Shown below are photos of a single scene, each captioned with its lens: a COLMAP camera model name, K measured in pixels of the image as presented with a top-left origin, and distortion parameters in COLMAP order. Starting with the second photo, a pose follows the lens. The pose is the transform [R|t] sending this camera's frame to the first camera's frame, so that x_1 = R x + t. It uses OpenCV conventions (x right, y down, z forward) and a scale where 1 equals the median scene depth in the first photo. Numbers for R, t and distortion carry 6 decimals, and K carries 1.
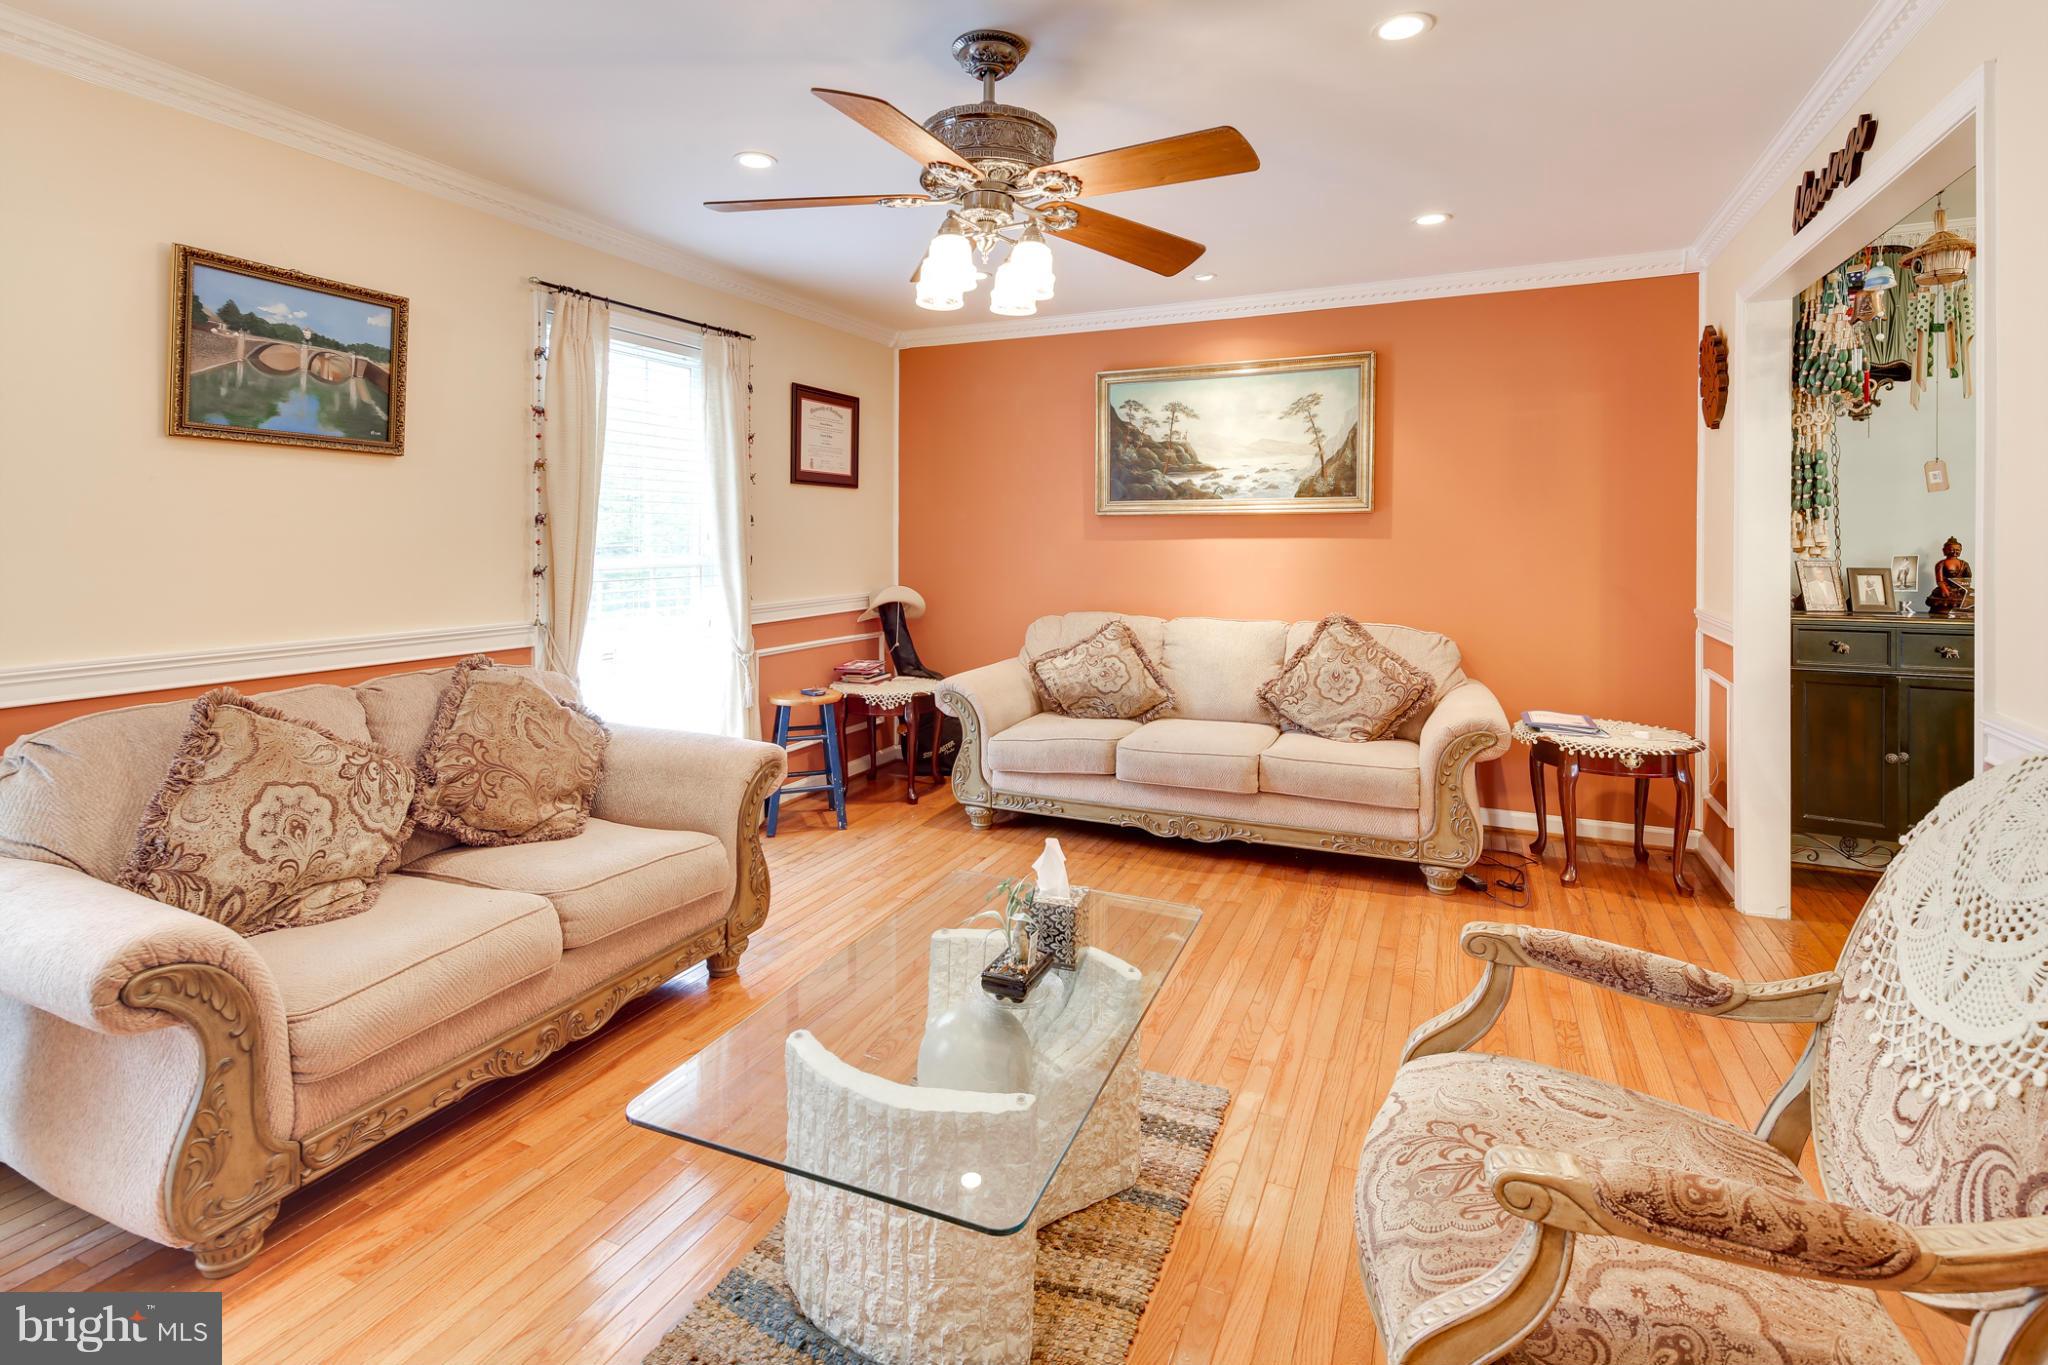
lens RADIAL K [[973.5, 0, 1002.4], [0, 973.5, 539.5], [0, 0, 1]] dist [0.019436, -0.007479]
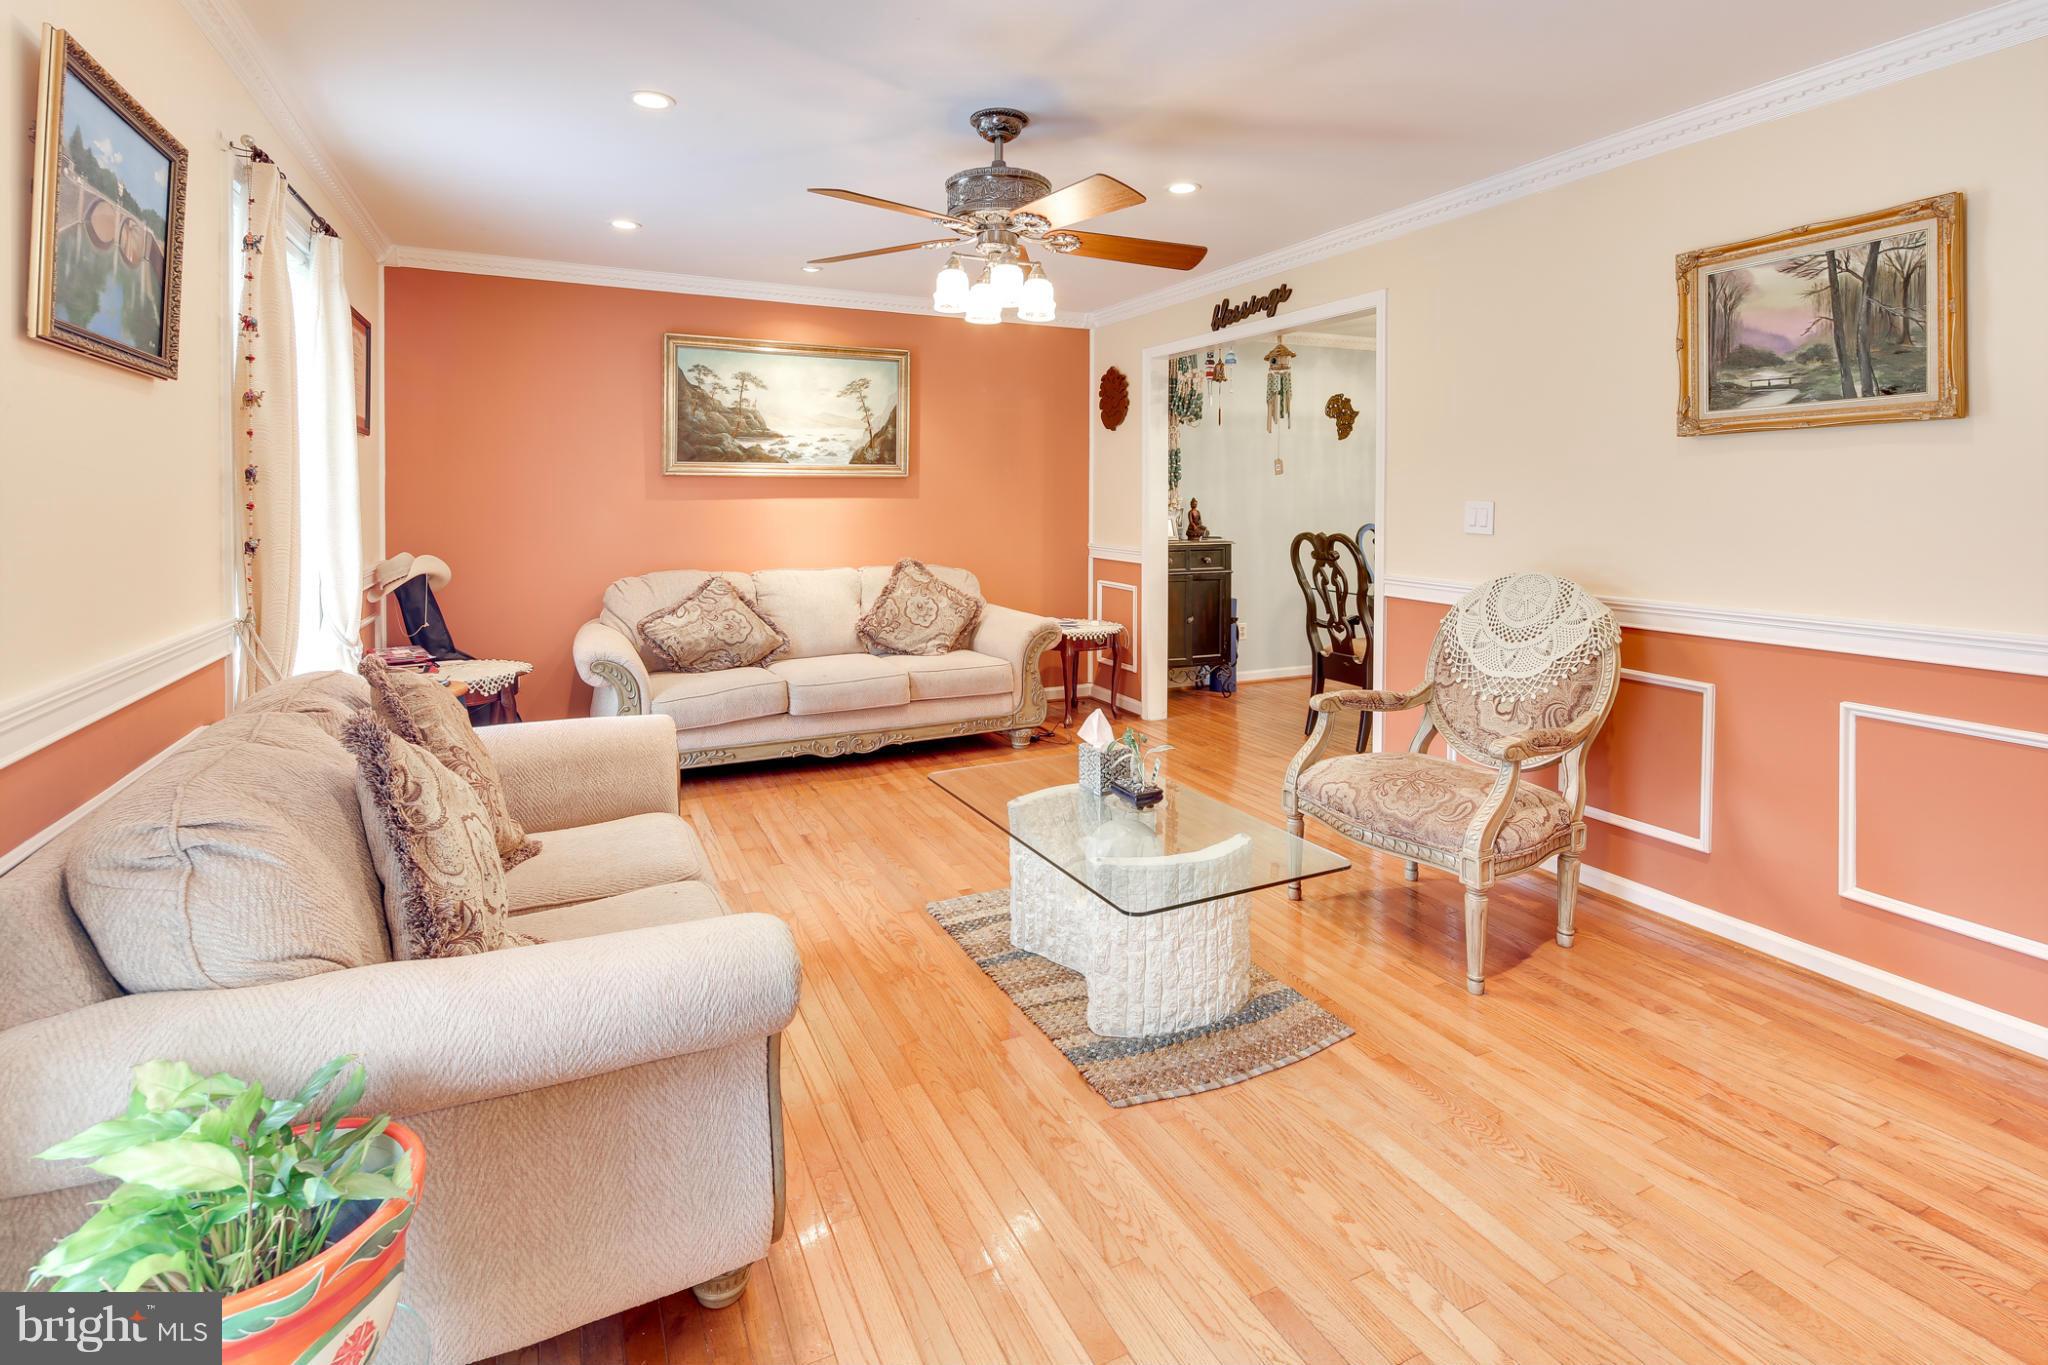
lens RADIAL K [[973.5, 0, 1031.1], [0, 973.5, 508.5], [0, 0, 1]] dist [0.019436, -0.007479]
pose [[0.632387, -0.008383, 0.774607, -0.494616], [-0.000714, 0.999935, 0.011405, -0.002335], [-0.774652, -0.007765, 0.632340, 0.075396]]
